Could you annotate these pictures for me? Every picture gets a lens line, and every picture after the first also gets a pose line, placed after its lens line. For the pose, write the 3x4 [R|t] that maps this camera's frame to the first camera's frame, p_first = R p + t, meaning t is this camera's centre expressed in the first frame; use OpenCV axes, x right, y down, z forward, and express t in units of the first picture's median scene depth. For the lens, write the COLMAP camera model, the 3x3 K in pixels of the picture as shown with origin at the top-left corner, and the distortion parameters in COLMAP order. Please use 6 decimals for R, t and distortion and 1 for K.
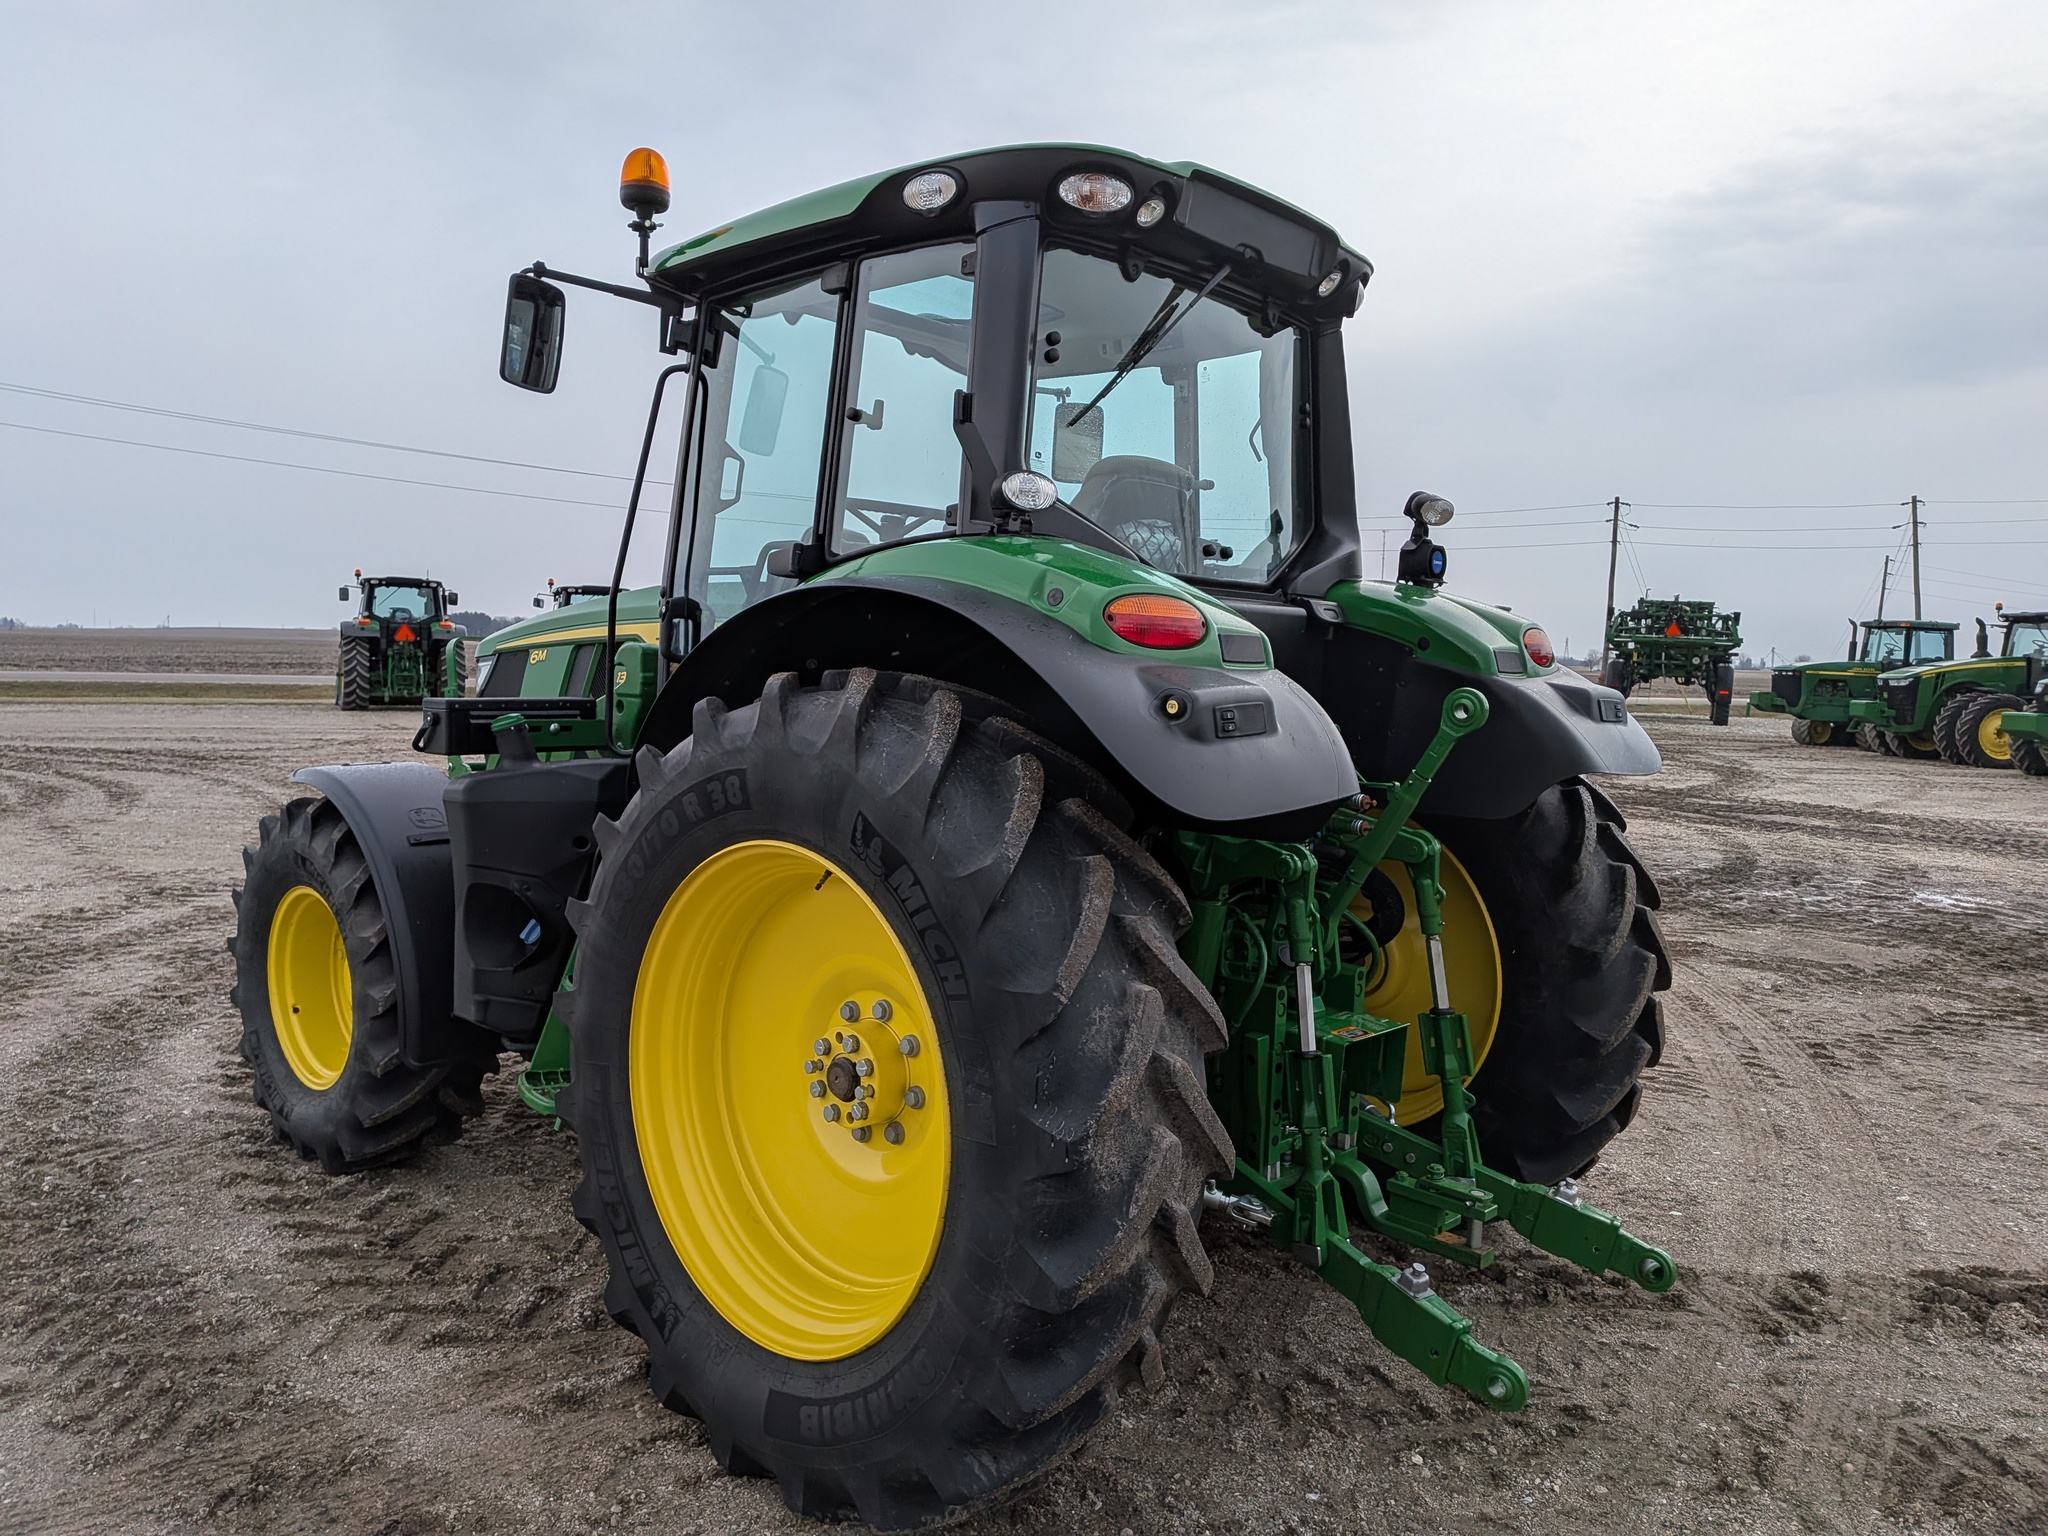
lens RADIAL K [[1514.6, 0, 1024.0], [0, 1514.6, 768.0], [0, 0, 1]] dist [0.033009, -0.051383]
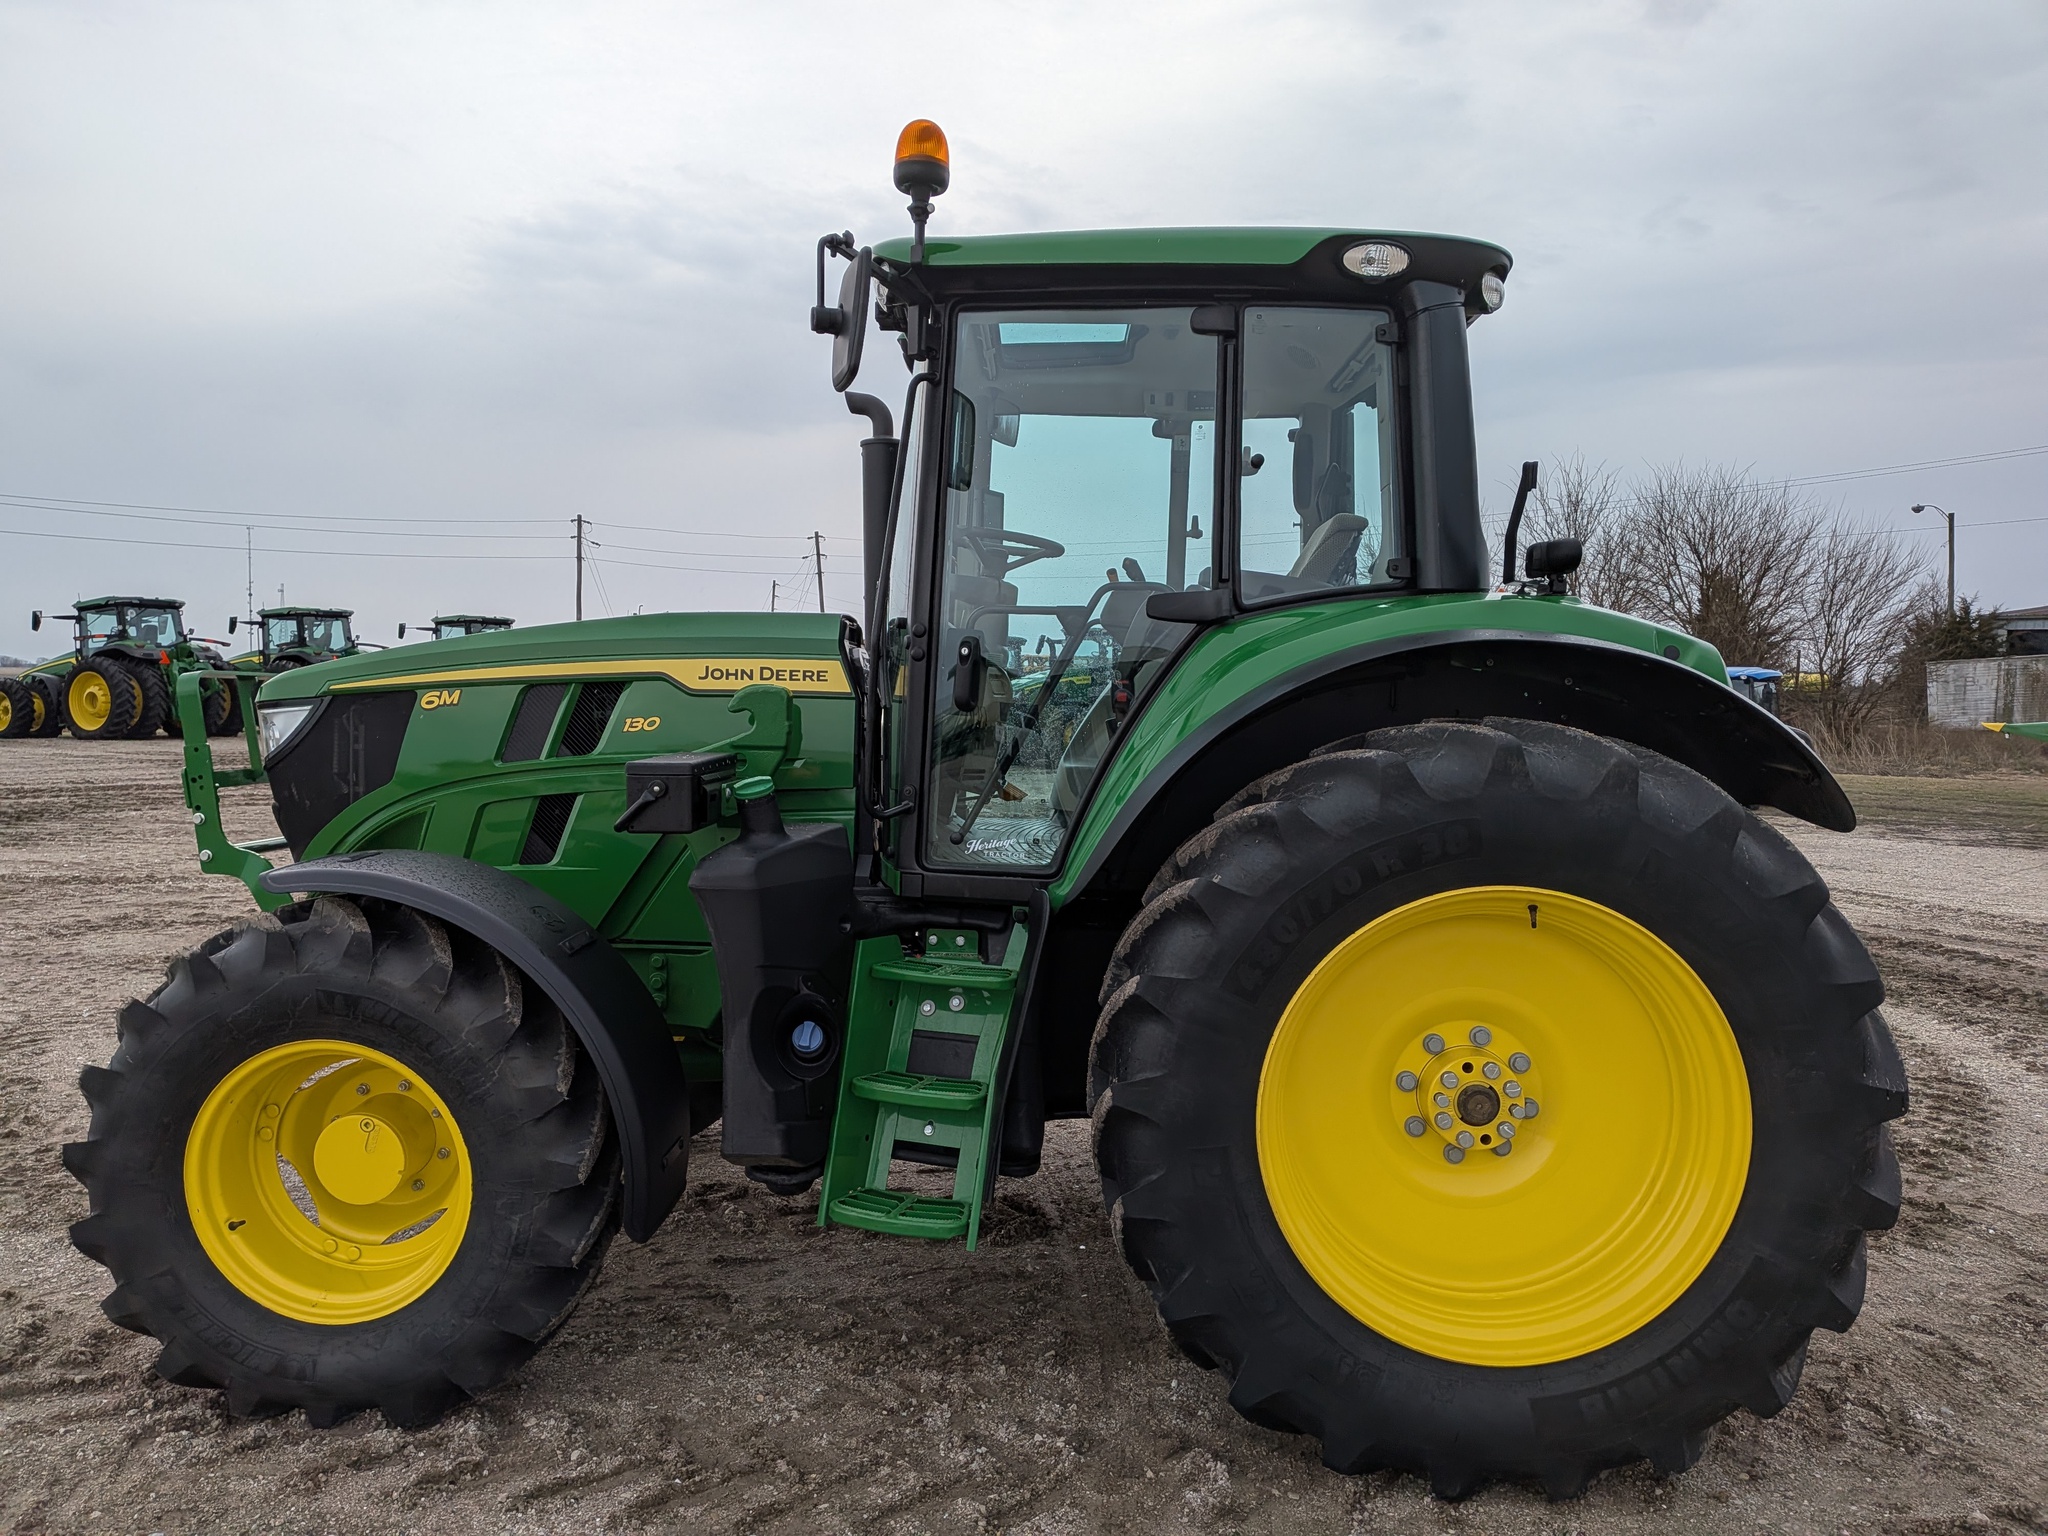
lens RADIAL K [[1459.0, 0, 1026.2], [0, 1459.0, 778.0], [0, 0, 1]] dist [0.146517, -0.271926]
pose [[0.755164, -0.053226, 0.653371, -0.764850], [0.050800, 0.998453, 0.022624, -0.046511], [-0.653564, 0.016106, 0.756699, 0.314904]]
